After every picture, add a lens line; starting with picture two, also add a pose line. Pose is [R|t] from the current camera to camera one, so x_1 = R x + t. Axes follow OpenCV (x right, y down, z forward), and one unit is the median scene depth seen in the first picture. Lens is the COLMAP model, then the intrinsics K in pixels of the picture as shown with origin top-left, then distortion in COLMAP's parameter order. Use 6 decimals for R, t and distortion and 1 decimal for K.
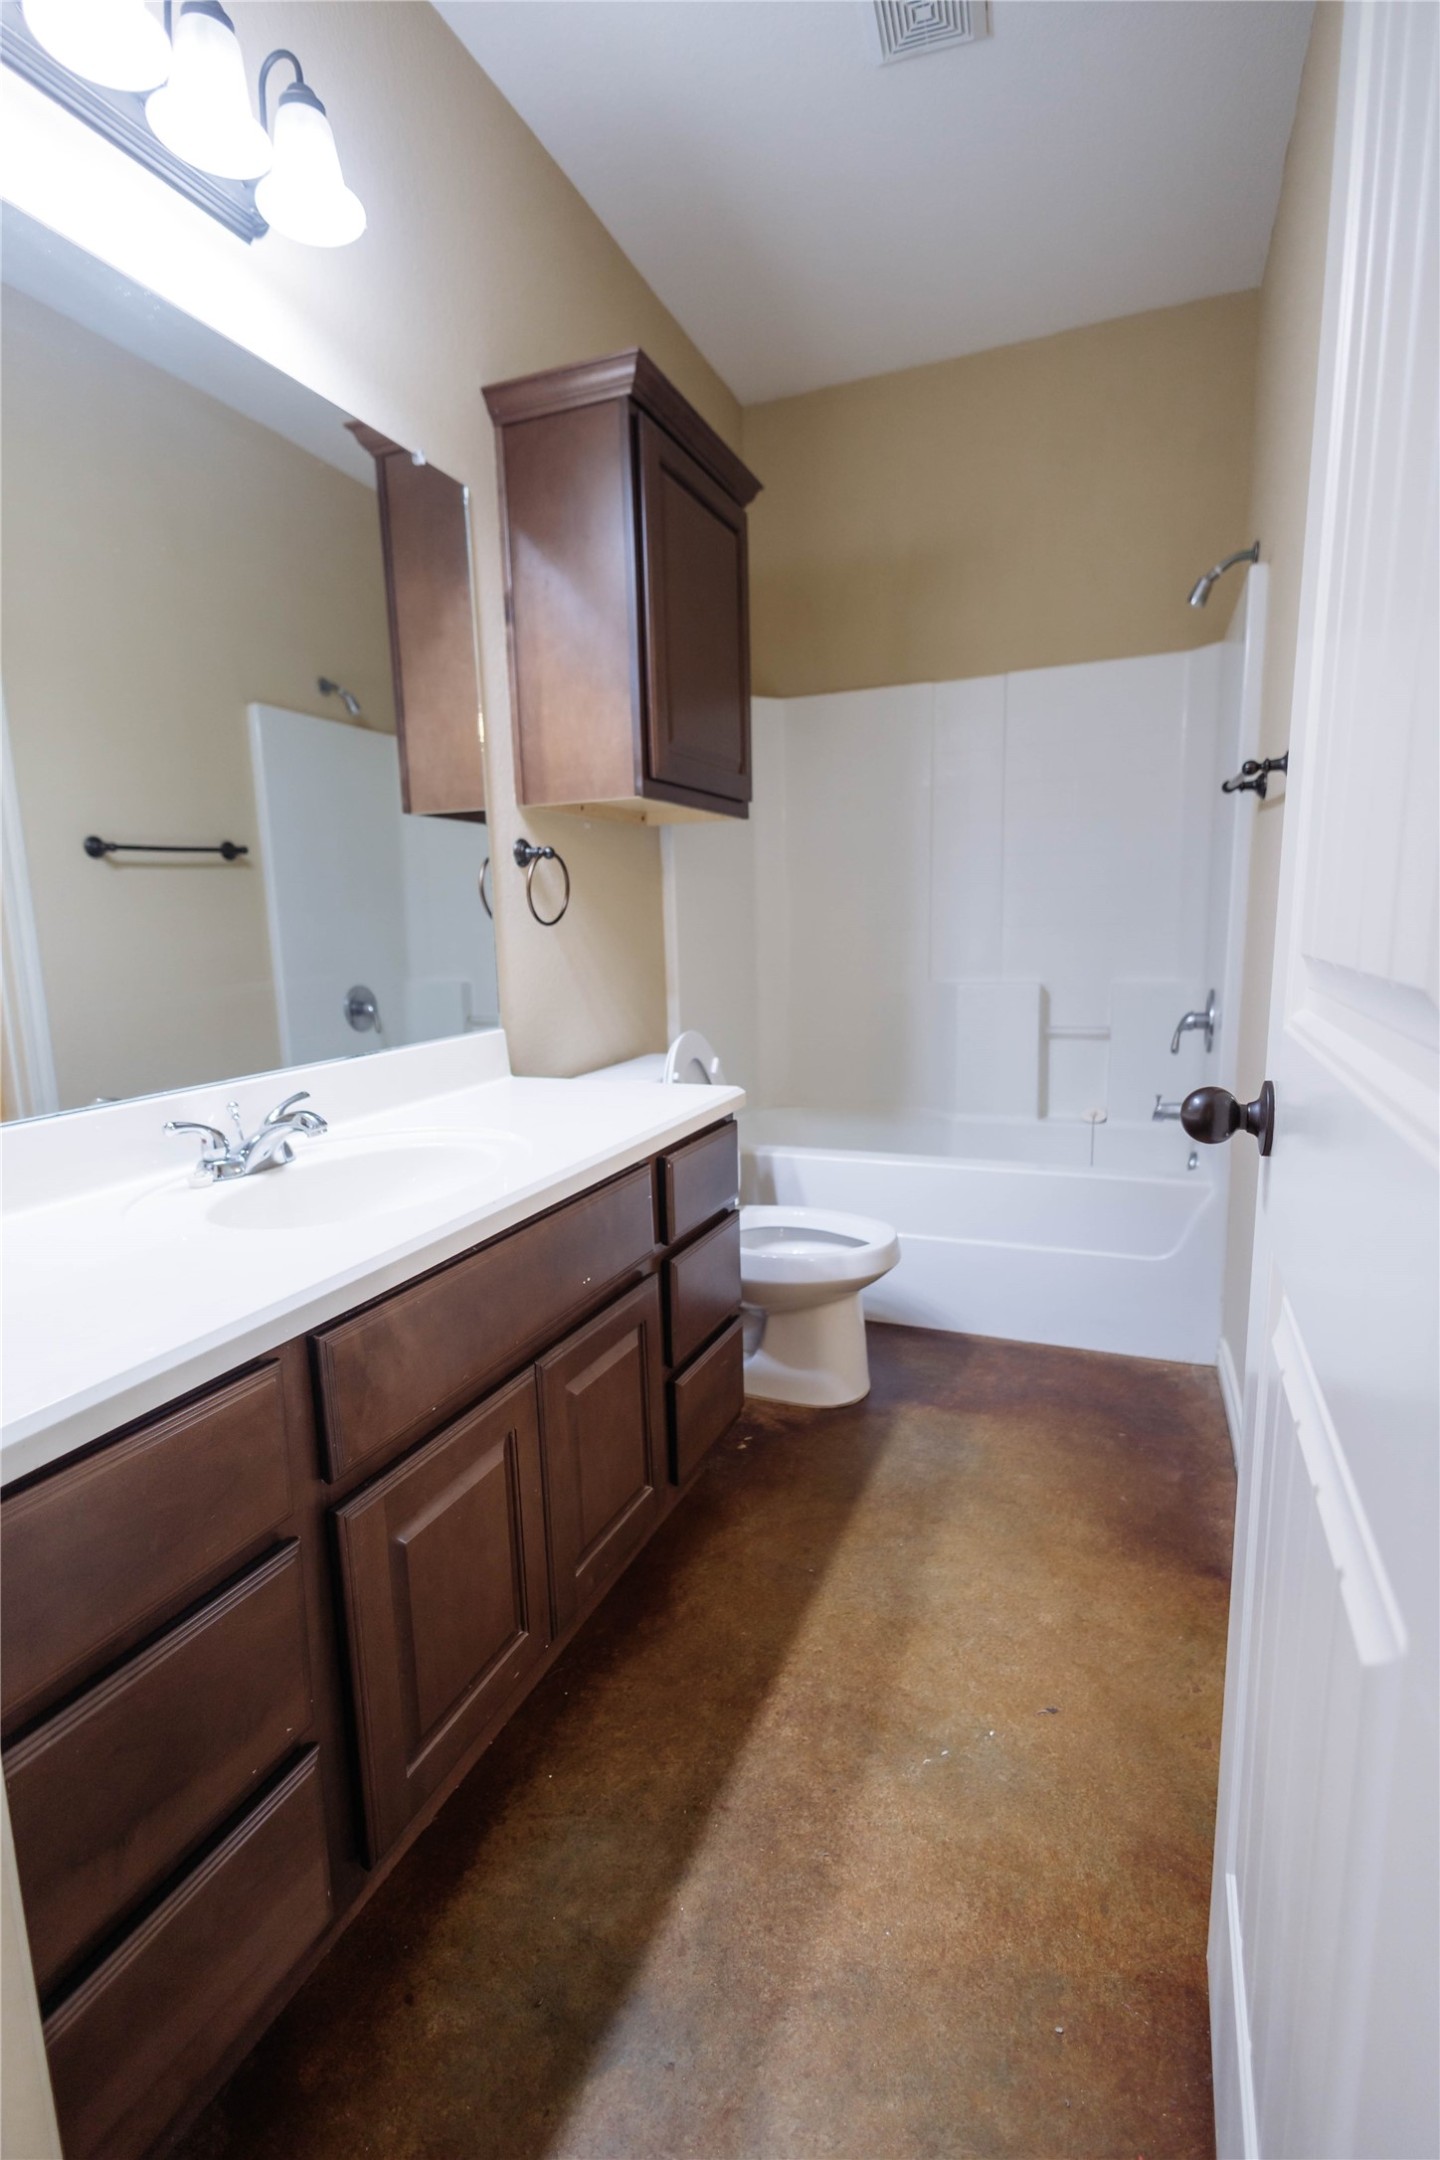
lens RADIAL K [[1002.6, 0, 720.0], [0, 1002.6, 1080.0], [0, 0, 1]] dist [-0.001712, -0.000044]
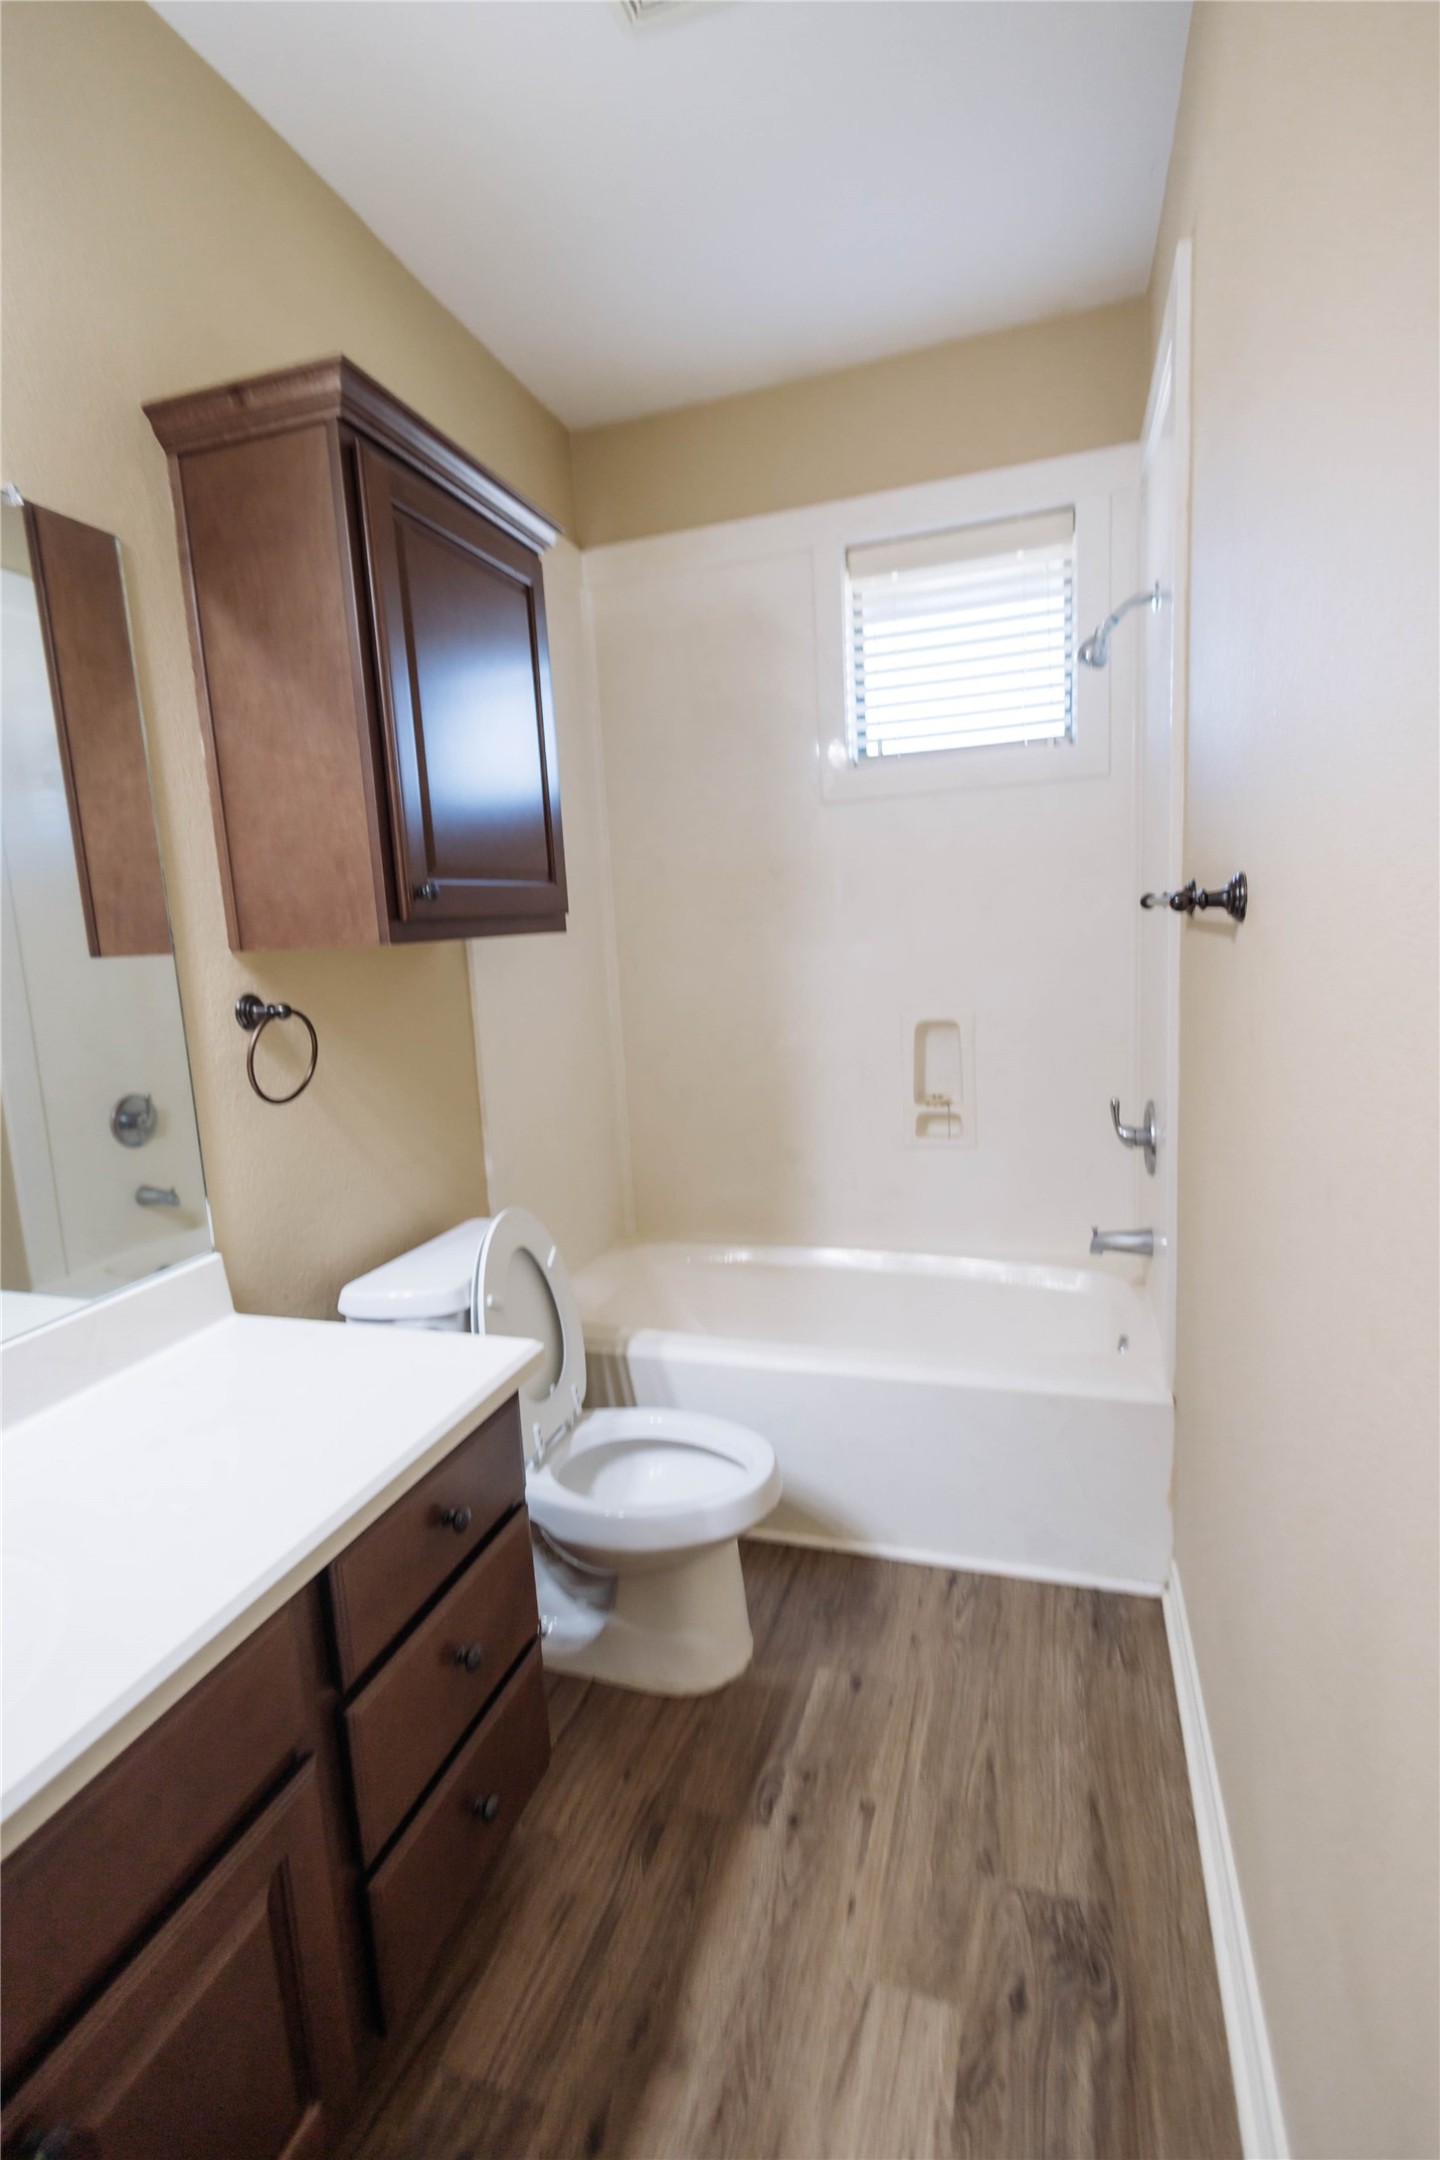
lens RADIAL K [[1048.3, 0, 720.0], [0, 1048.3, 1080.0], [0, 0, 1]] dist [0.012141, -0.000012]
pose [[0.997585, -0.030866, 0.062226, 0.106760], [0.033408, 0.998632, -0.040235, -0.134668], [-0.060899, 0.042217, 0.997251, 0.198291]]
